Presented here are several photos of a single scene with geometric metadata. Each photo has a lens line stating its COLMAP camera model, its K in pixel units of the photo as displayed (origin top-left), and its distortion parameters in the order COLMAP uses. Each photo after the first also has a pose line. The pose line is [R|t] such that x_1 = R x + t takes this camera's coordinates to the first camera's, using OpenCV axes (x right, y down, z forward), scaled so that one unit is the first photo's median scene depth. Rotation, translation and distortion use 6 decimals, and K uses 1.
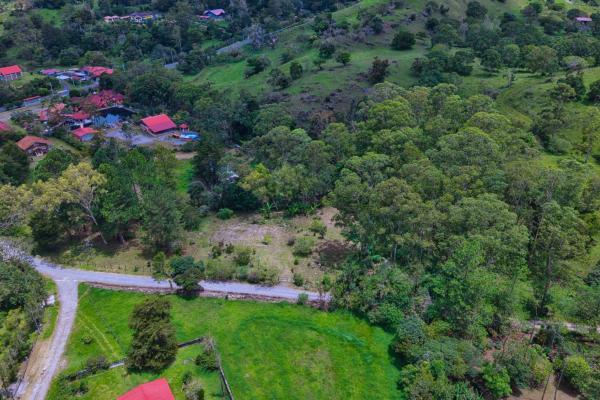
lens RADIAL K [[475.9, 0, 294.3], [0, 475.9, 199.0], [0, 0, 1]] dist [0.009854, -0.000494]
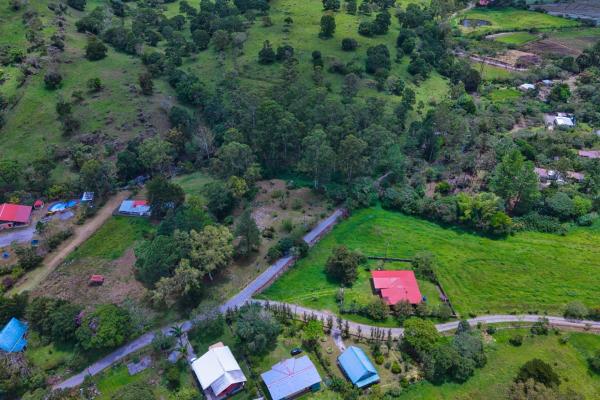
lens RADIAL K [[483.0, 0, 297.1], [0, 483.0, 200.6], [0, 0, 1]] dist [0.009788, -0.003177]
pose [[0.500416, -0.499216, 0.707366, -1.230303], [0.420188, 0.854388, 0.305718, -0.440569], [-0.756985, 0.144241, 0.637314, -0.047701]]
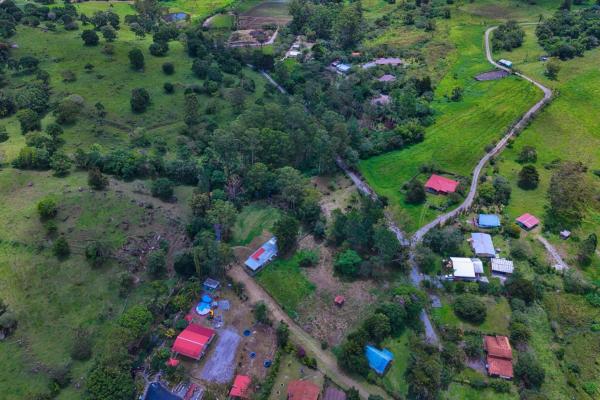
lens RADIAL K [[483.0, 0, 297.1], [0, 483.0, 200.6], [0, 0, 1]] dist [0.009788, -0.003177]
pose [[-0.441949, -0.560470, 0.700396, -1.609126], [0.424132, 0.557442, 0.713702, -1.620895], [-0.790439, 0.612480, -0.008648, 1.288845]]
